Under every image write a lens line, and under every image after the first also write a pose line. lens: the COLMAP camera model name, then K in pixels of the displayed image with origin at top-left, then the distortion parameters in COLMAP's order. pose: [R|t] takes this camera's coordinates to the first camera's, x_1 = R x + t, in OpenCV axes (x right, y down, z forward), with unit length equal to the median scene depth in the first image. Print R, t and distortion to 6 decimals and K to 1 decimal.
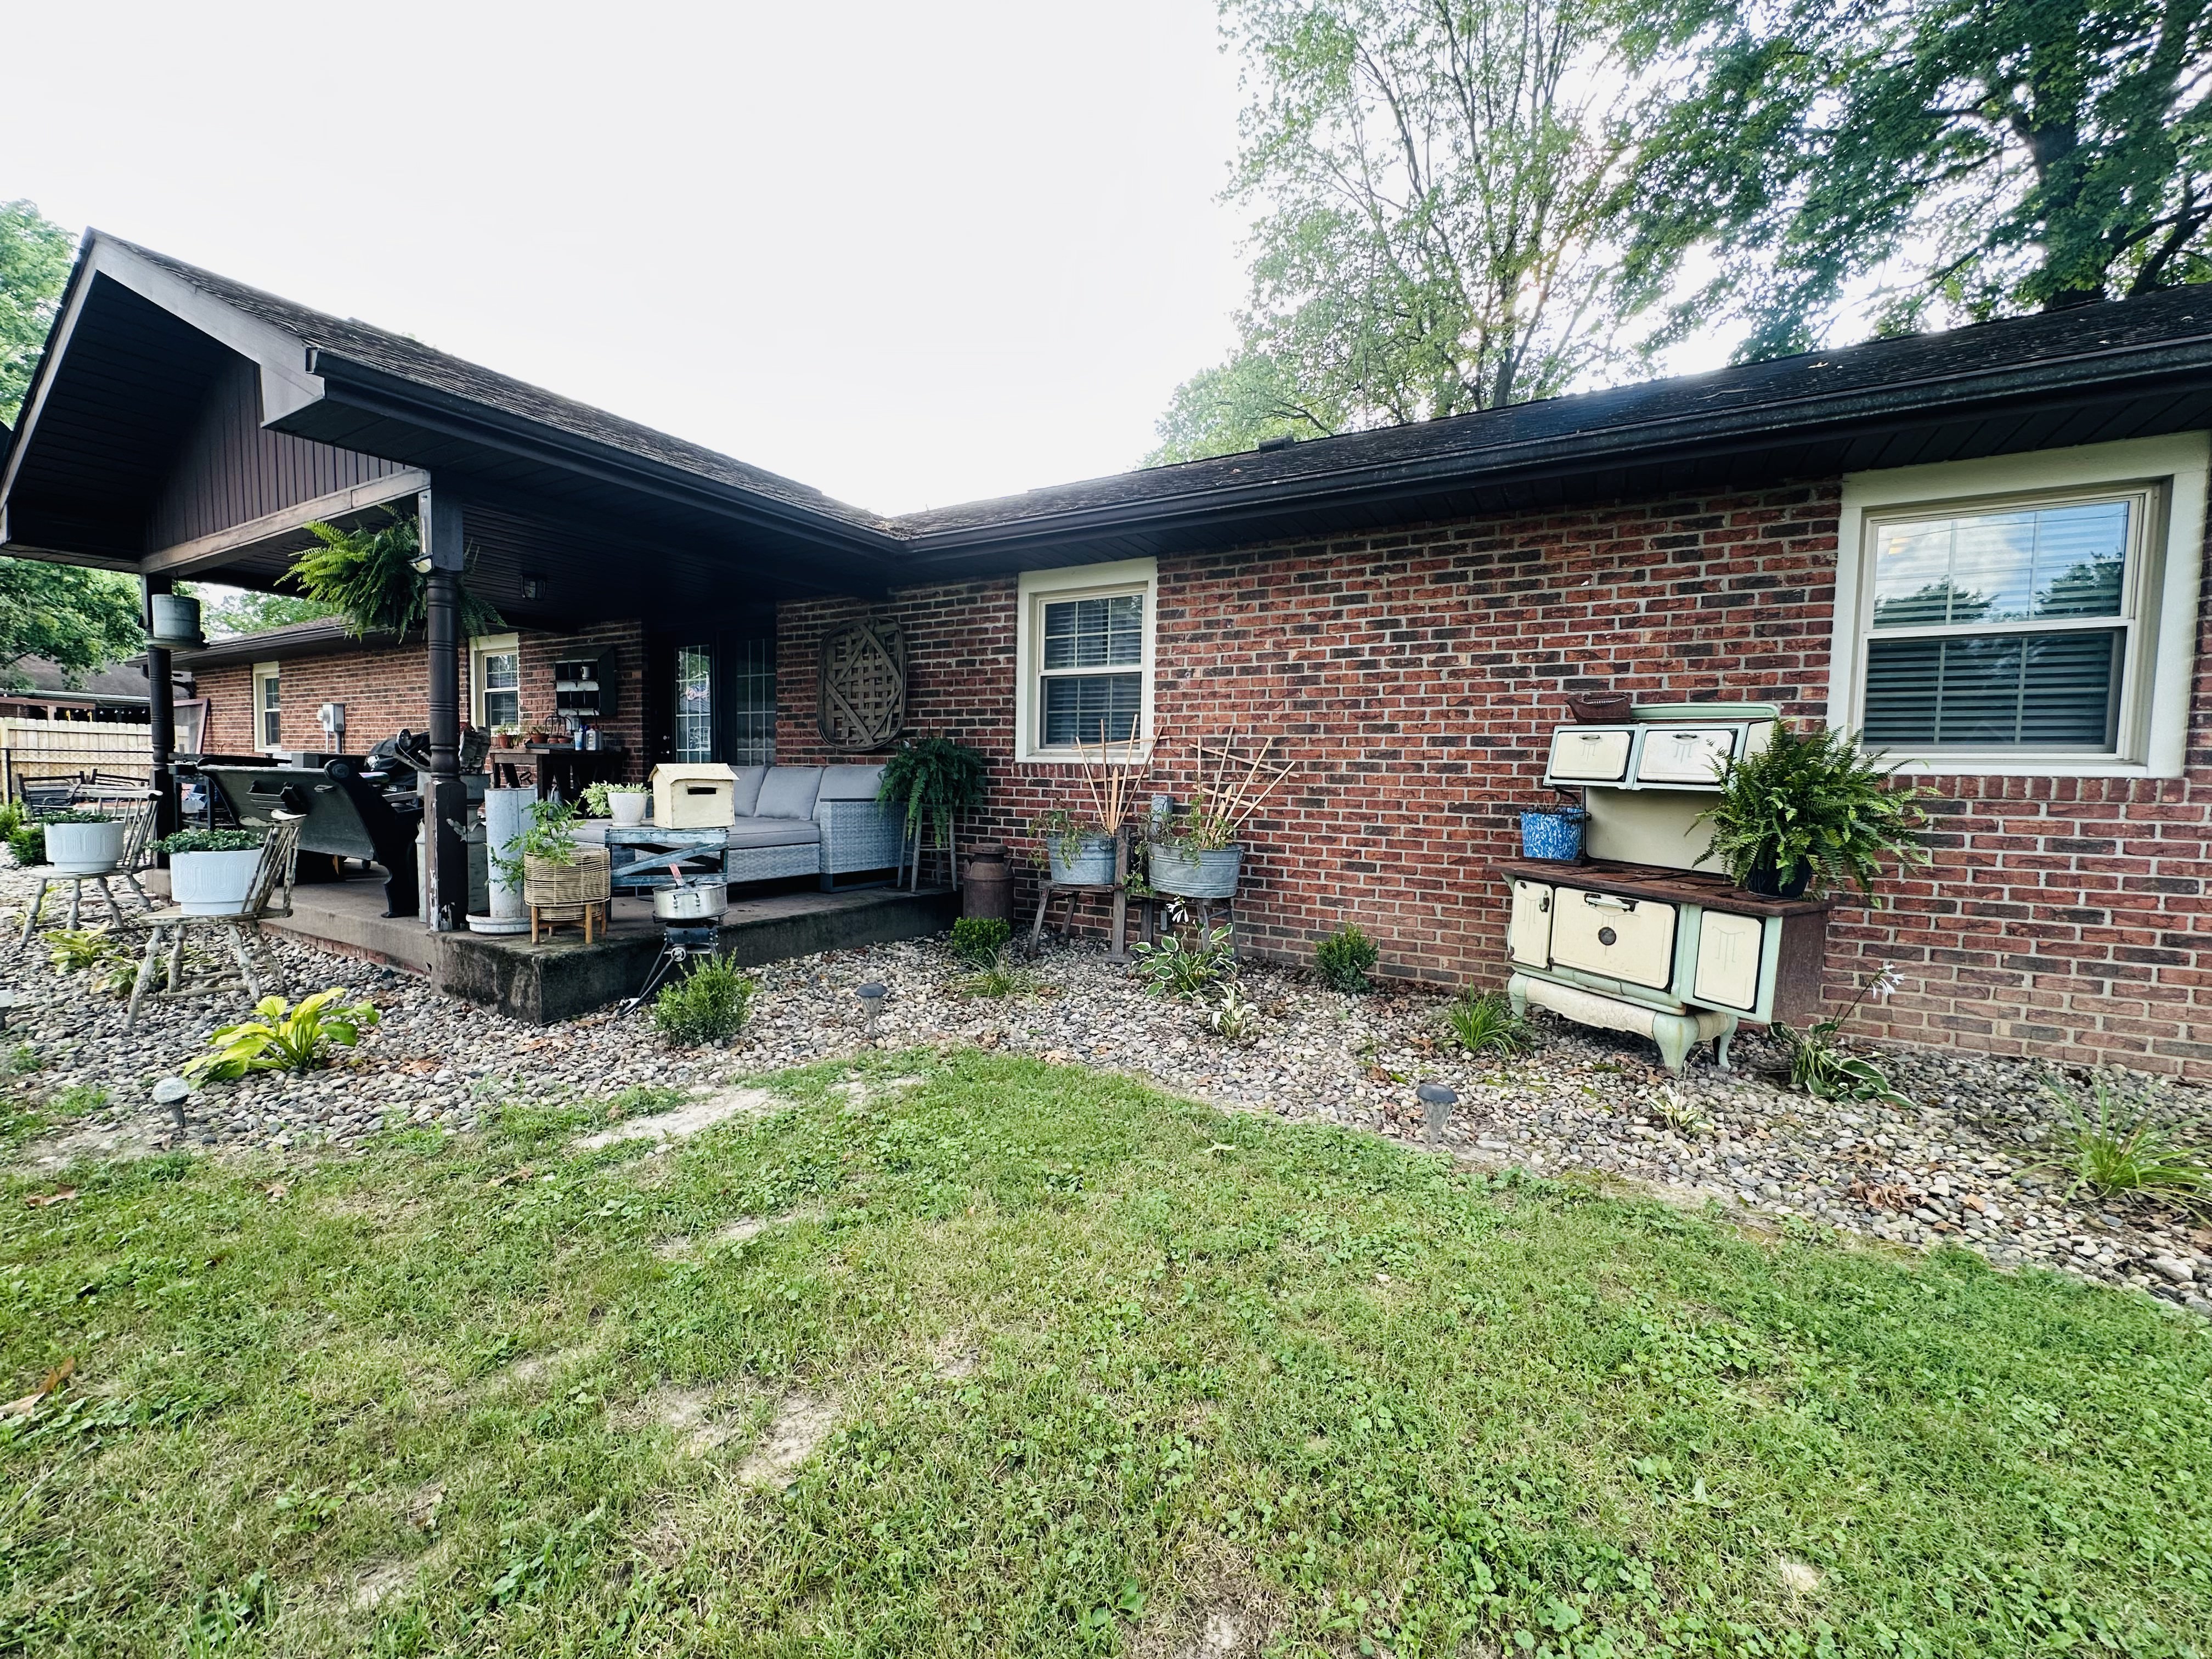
lens RADIAL K [[883.0, 0, 1095.4], [0, 883.0, 822.2], [0, 0, 1]] dist [0.000423, 0.000359]
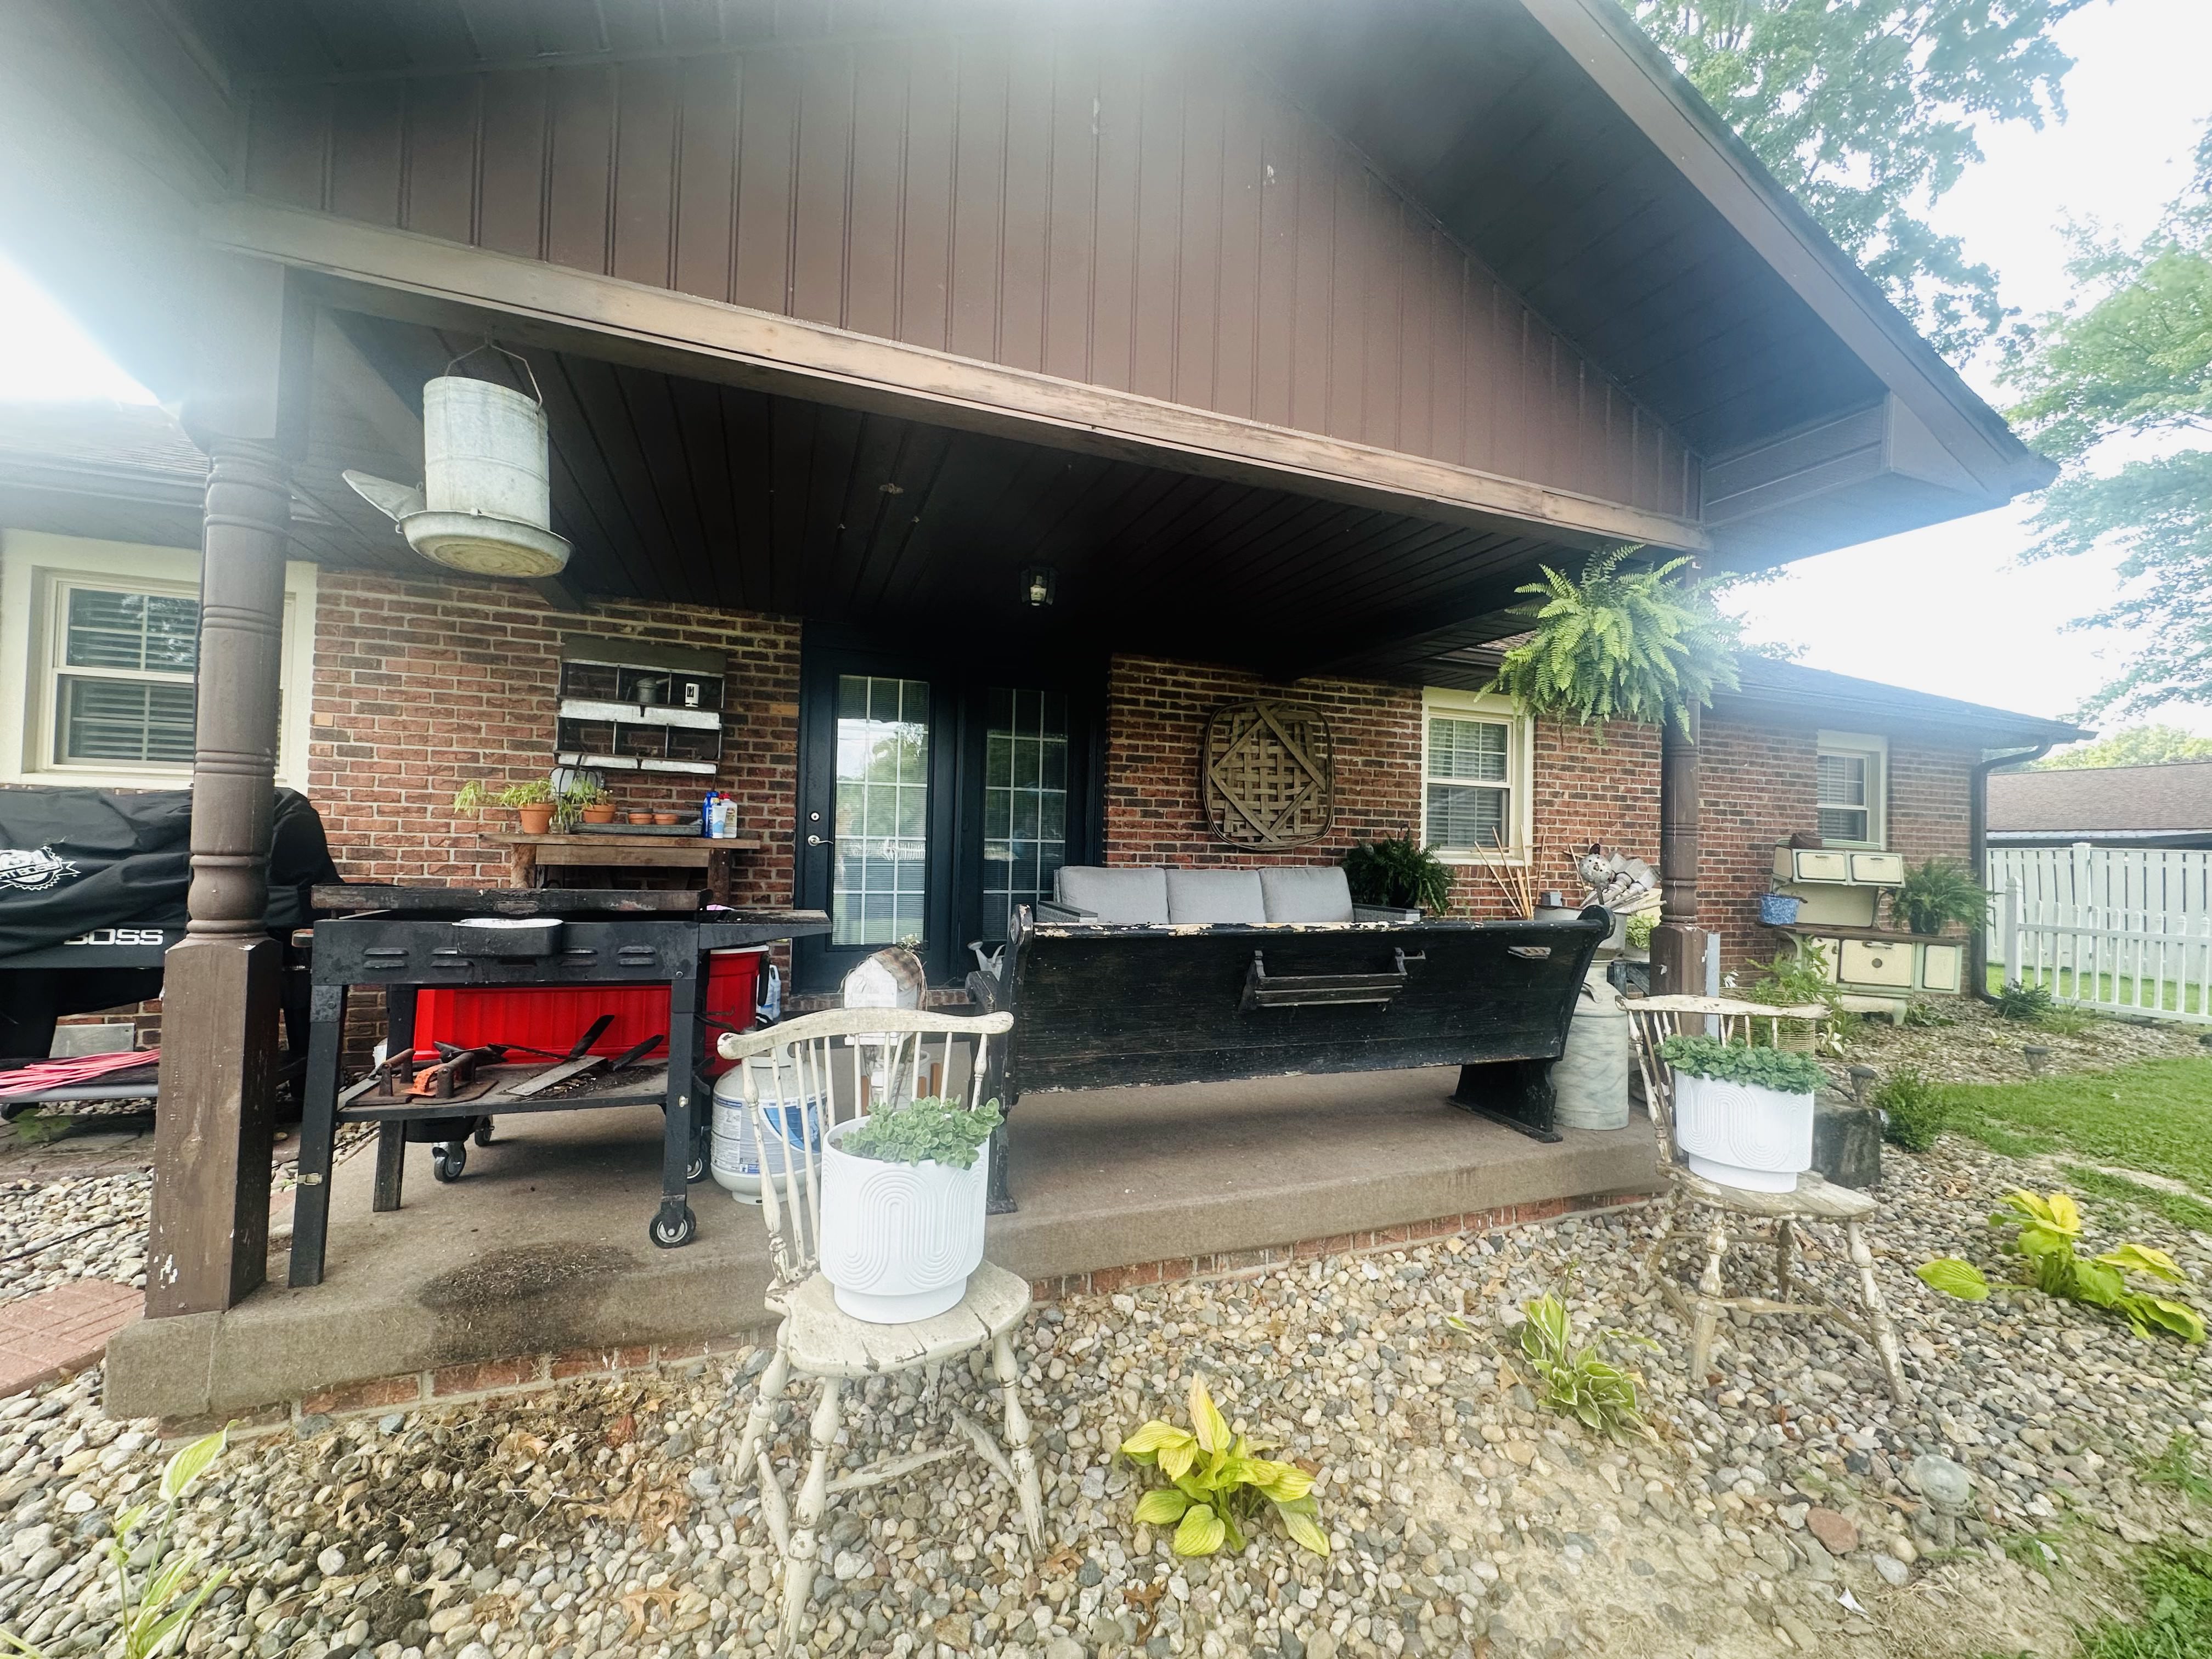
lens RADIAL K [[883.0, 0, 1097.9], [0, 883.0, 838.6], [0, 0, 1]] dist [0.000423, 0.000359]
pose [[0.639917, 0.018671, 0.768217, -1.227534], [0.036183, 0.997864, -0.054392, -0.058669], [-0.767592, 0.062603, 0.637874, 0.672950]]
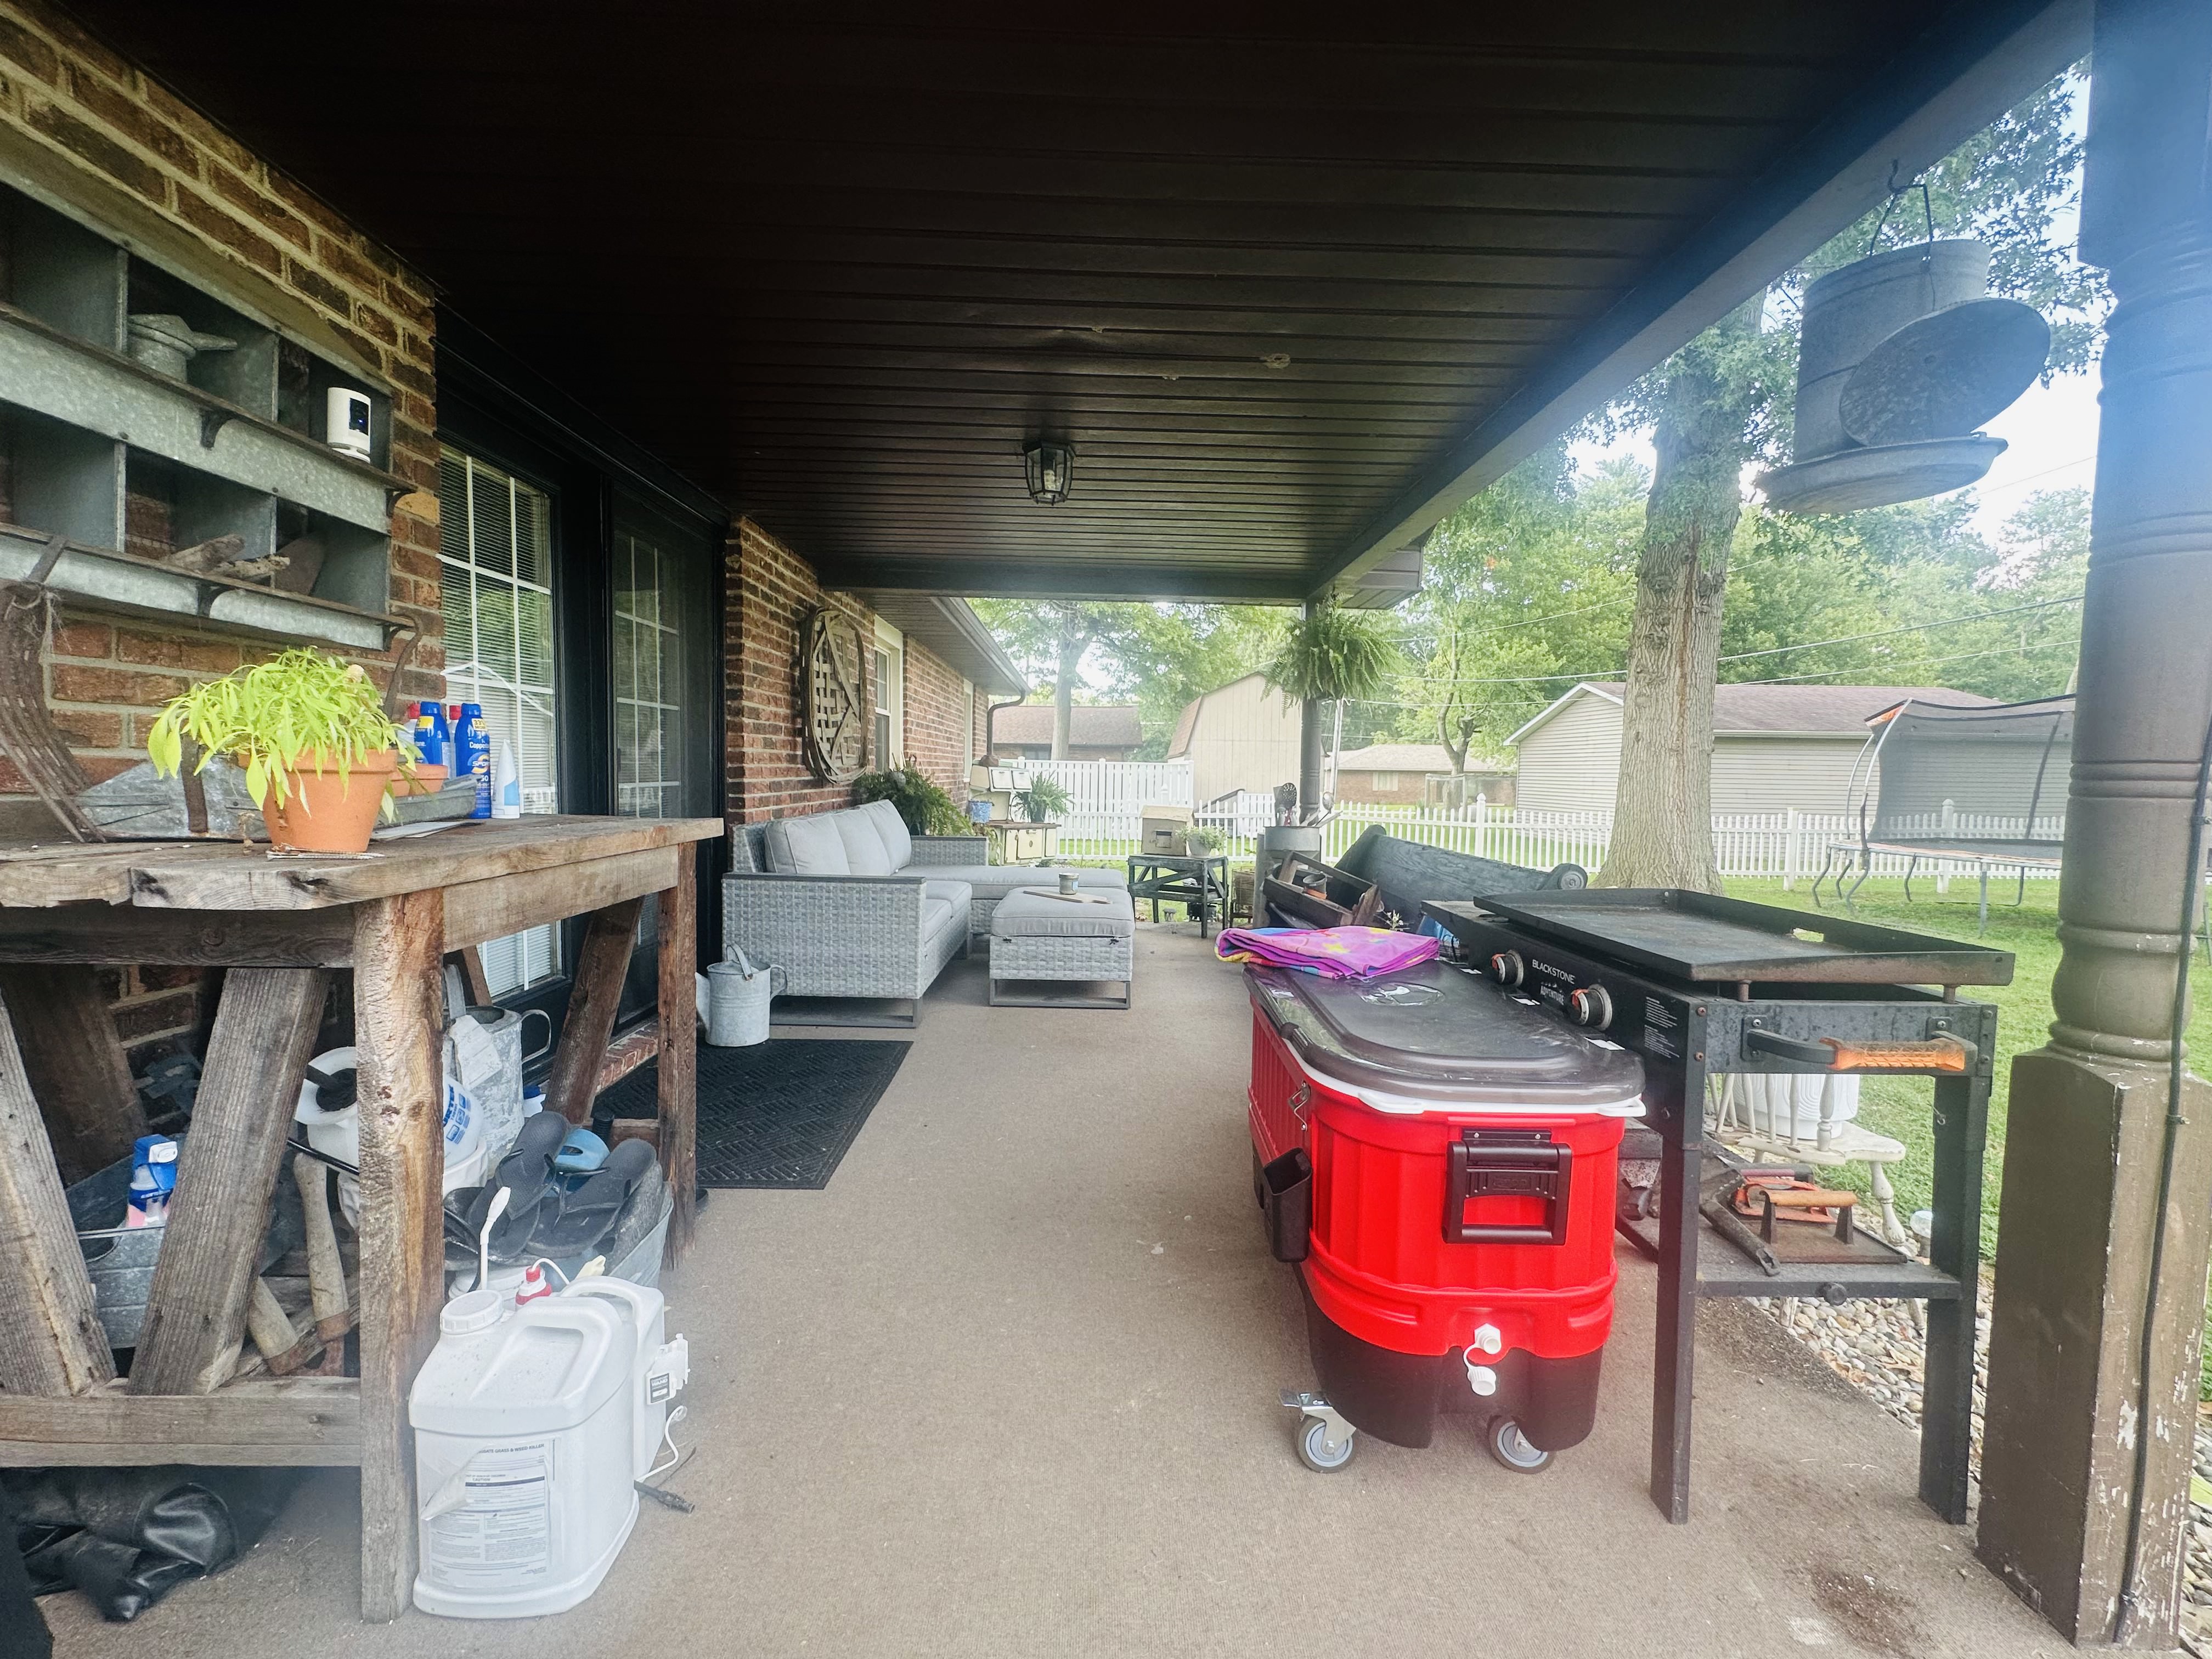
lens RADIAL K [[883.0, 0, 1096.5], [0, 883.0, 827.5], [0, 0, 1]] dist [0.000423, 0.000359]
pose [[-0.509852, -0.071092, 0.857319, -1.225740], [0.033958, 0.994139, 0.102633, -0.136714], [-0.859591, 0.081440, -0.504450, 1.392020]]
